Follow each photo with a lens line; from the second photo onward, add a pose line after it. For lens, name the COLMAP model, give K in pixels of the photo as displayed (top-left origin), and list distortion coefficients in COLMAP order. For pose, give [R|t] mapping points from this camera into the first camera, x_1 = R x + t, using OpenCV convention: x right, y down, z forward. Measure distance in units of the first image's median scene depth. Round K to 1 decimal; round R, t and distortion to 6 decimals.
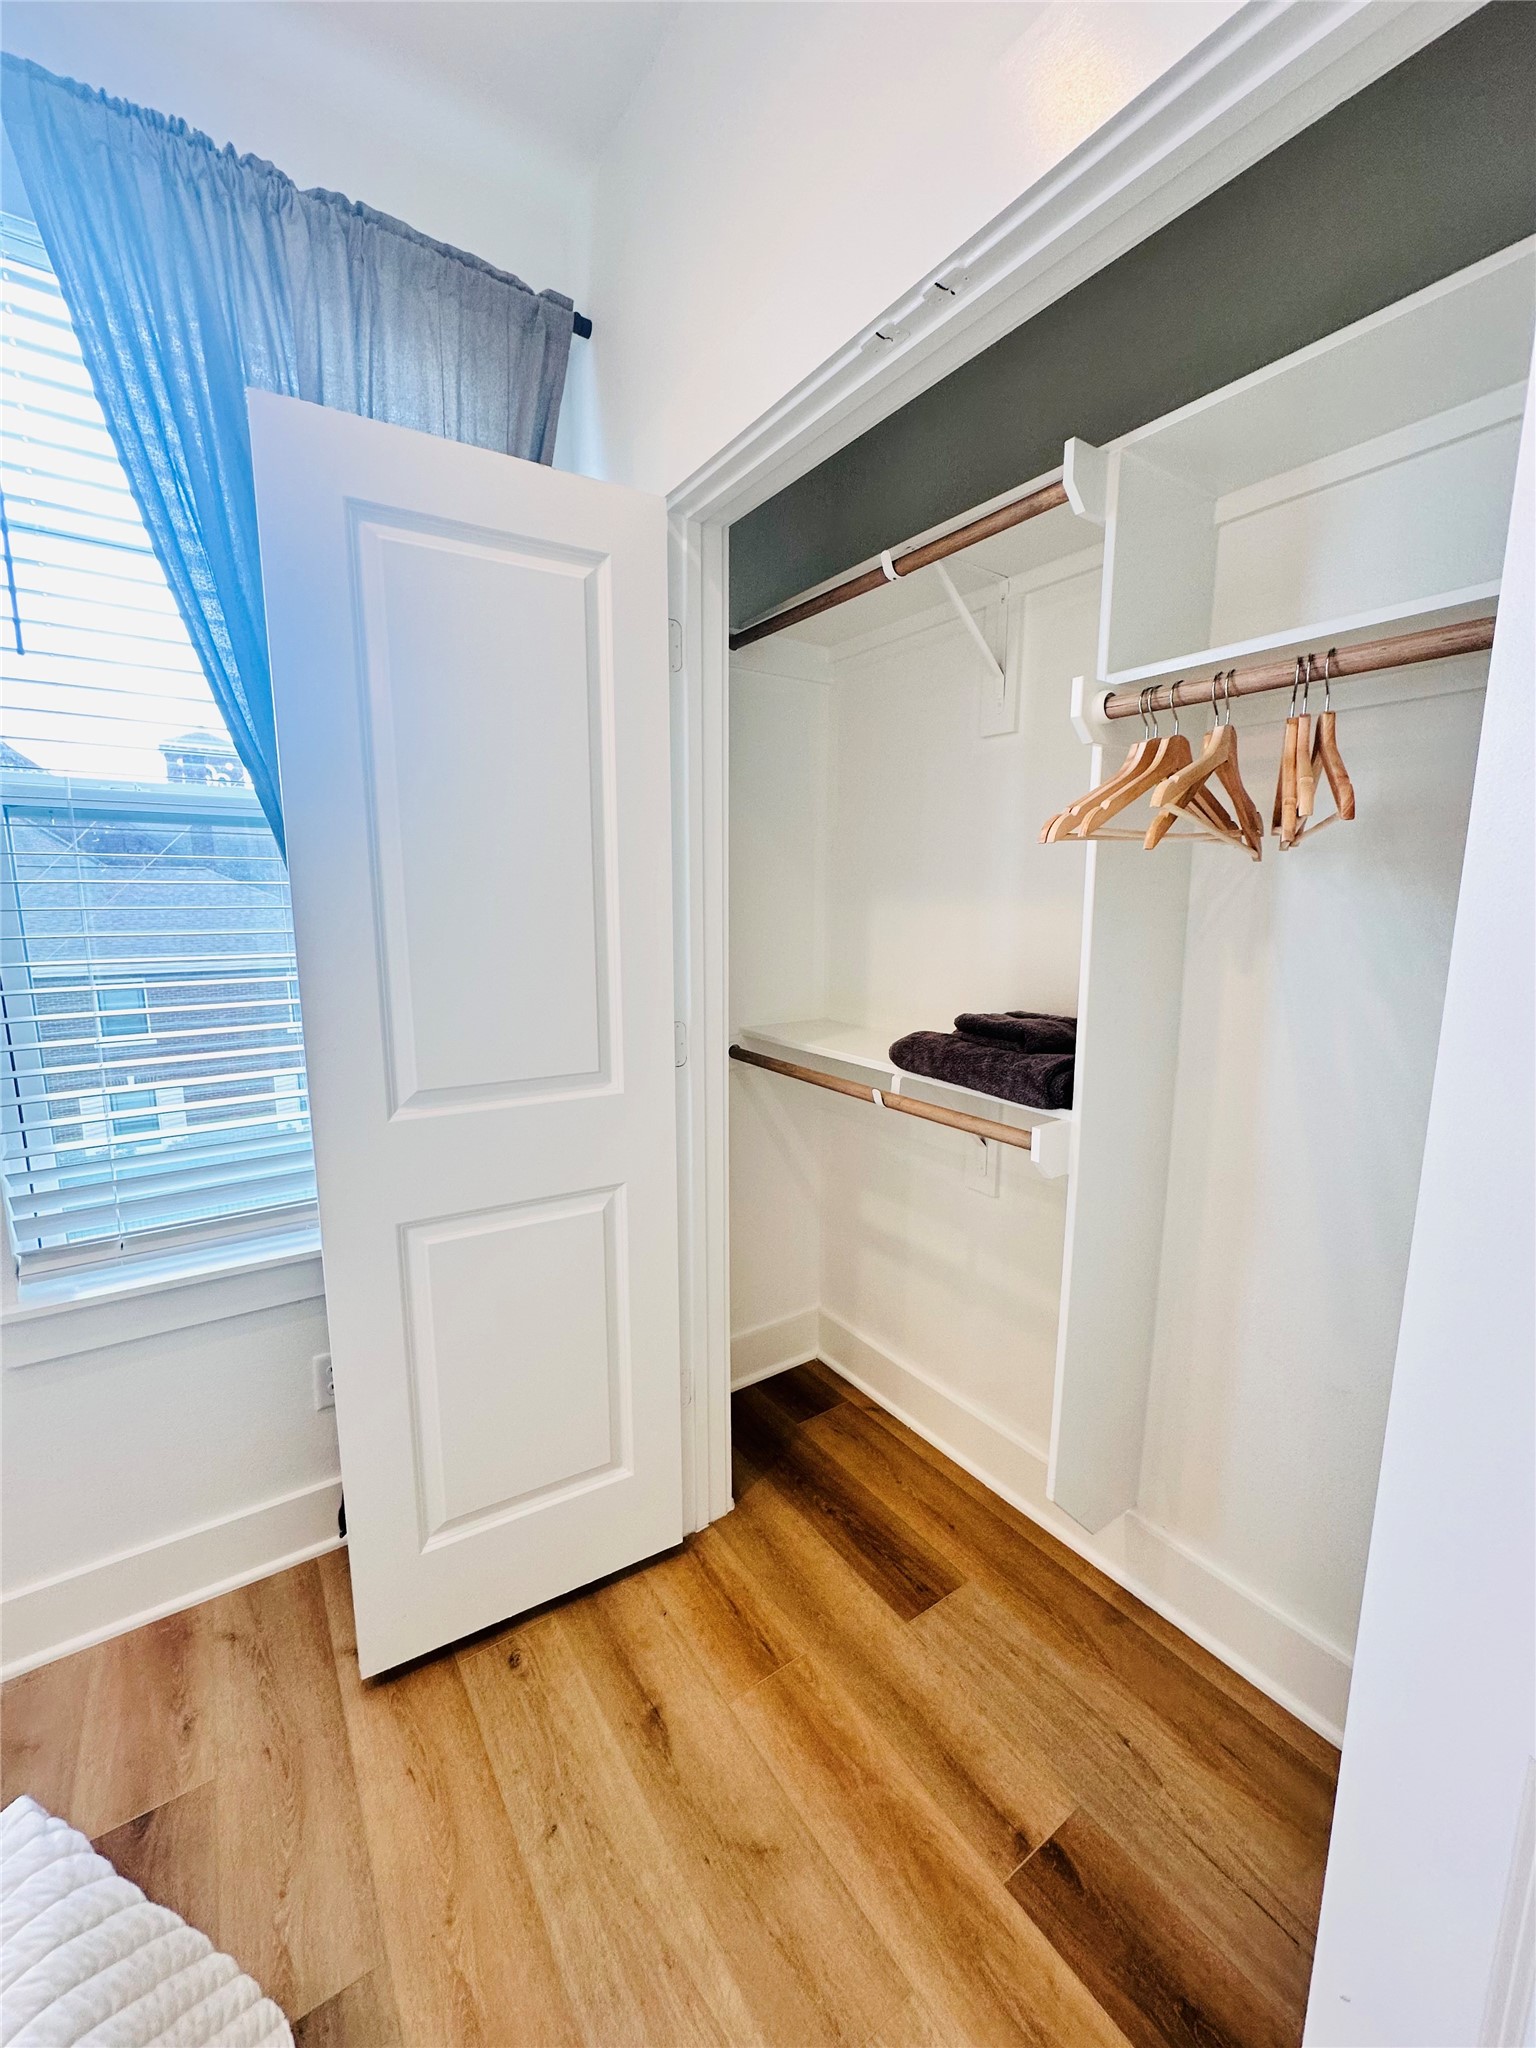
lens RADIAL K [[817.0, 0, 773.8], [0, 817.0, 1024.1], [0, 0, 1]] dist [-0.002314, 0.000913]
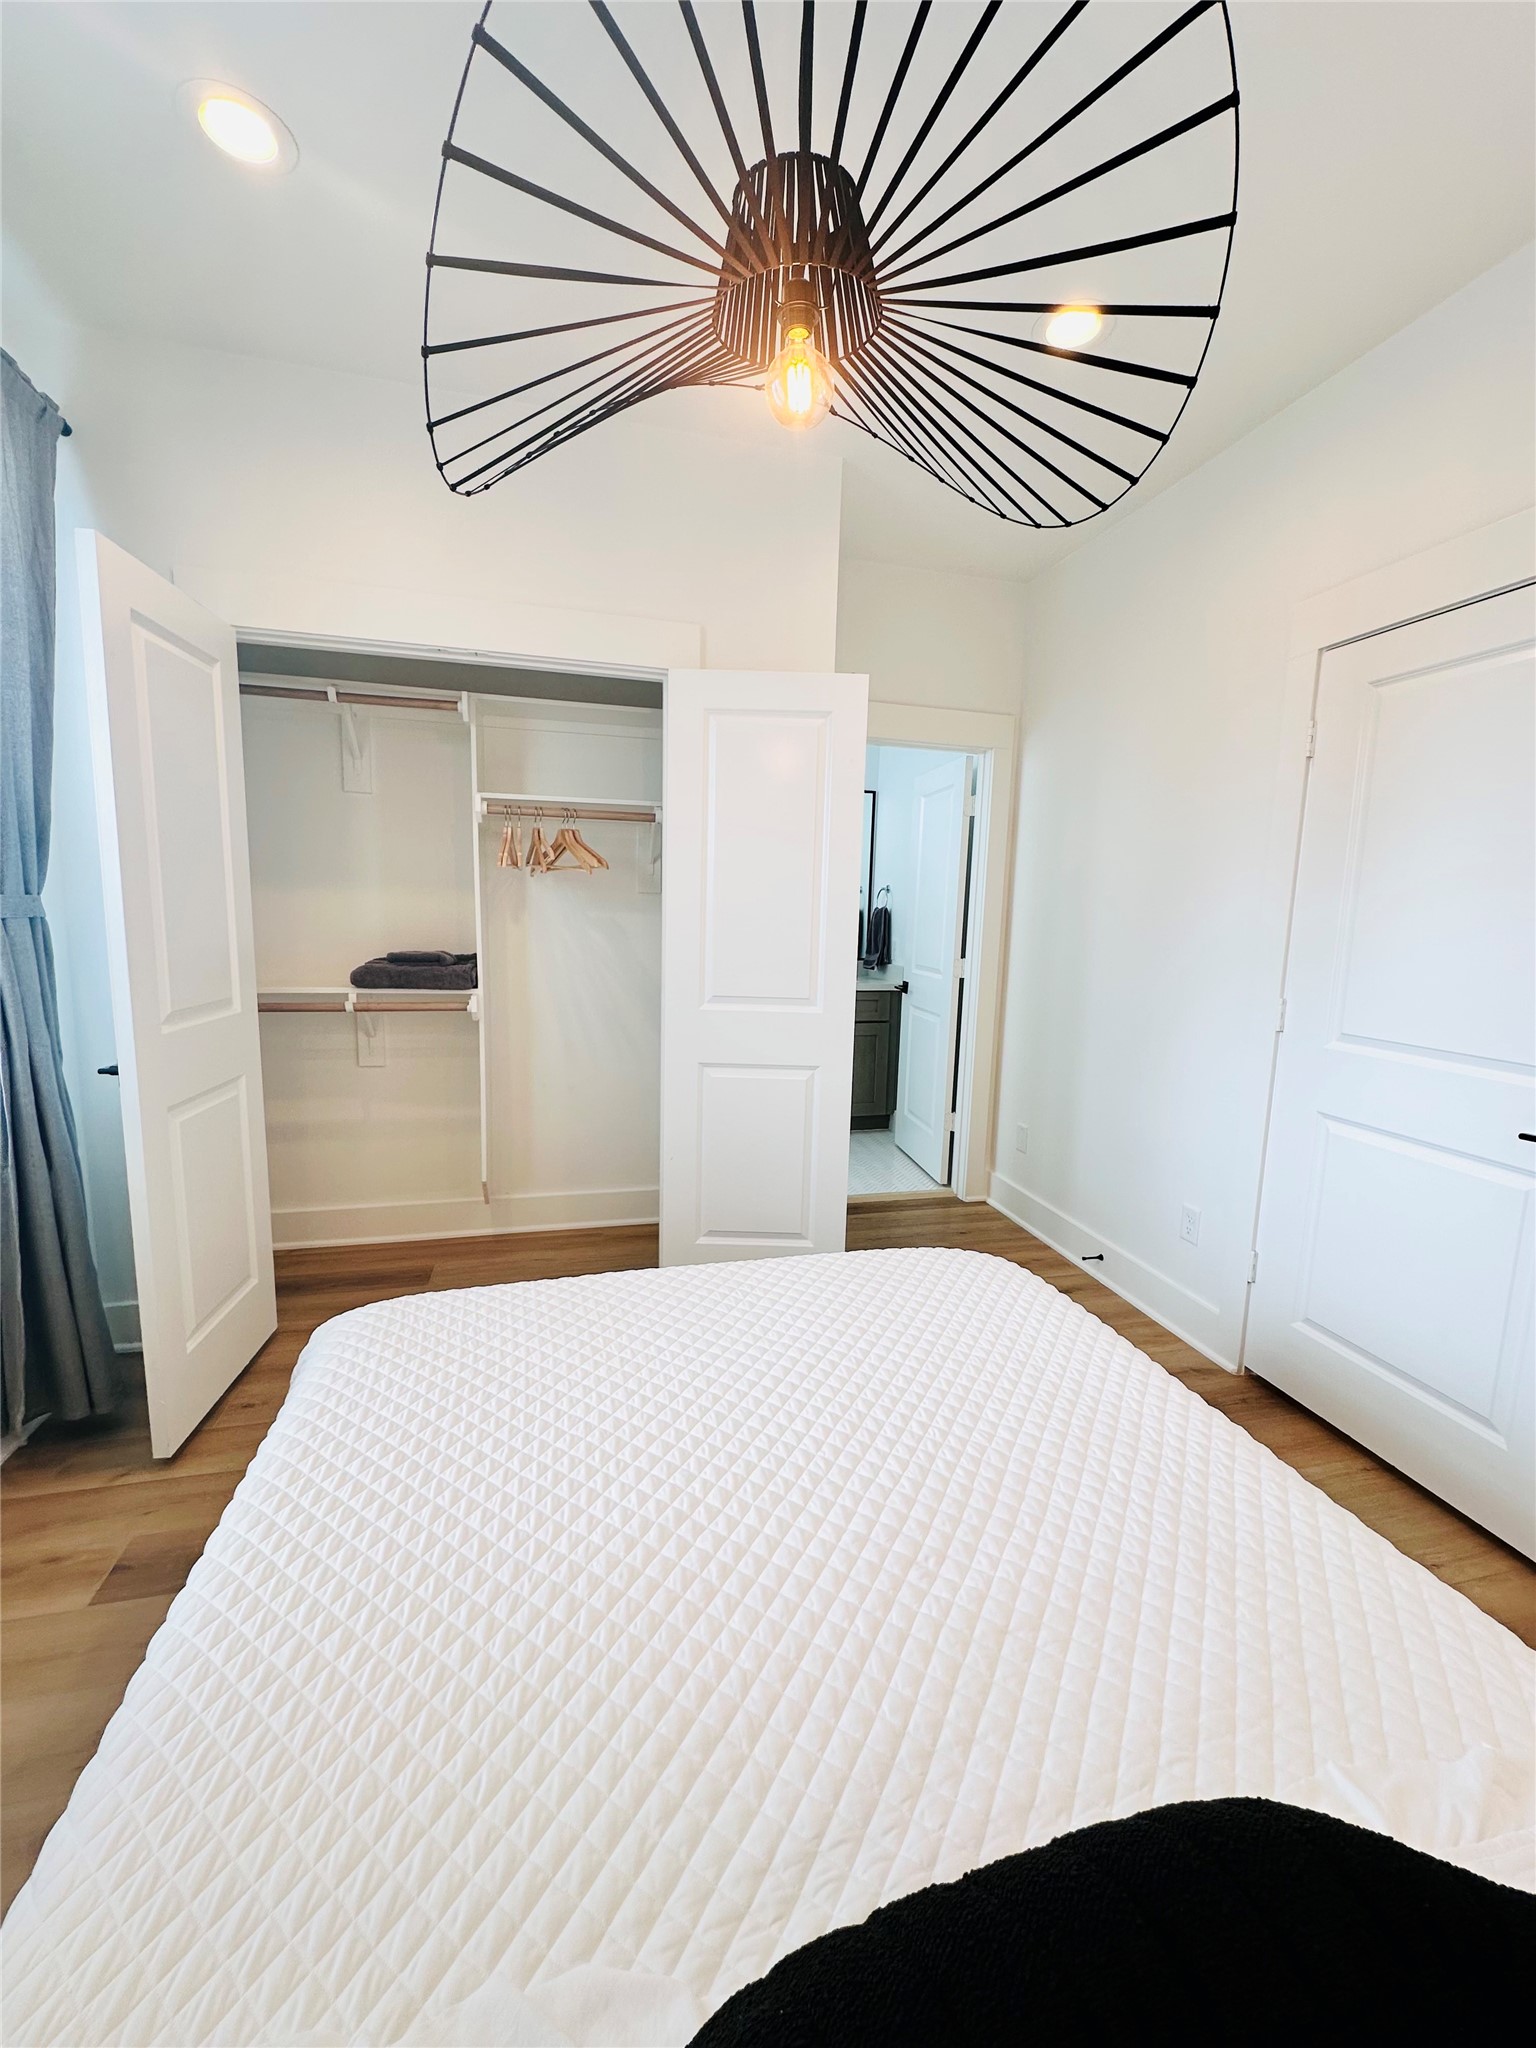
lens RADIAL K [[817.0, 0, 773.8], [0, 817.0, 1024.1], [0, 0, 1]] dist [-0.002314, 0.000913]
pose [[0.355431, -0.121744, 0.926740, -1.209456], [0.121556, 0.989082, 0.083314, 0.102022], [-0.926765, 0.083038, 0.366349, -0.443717]]
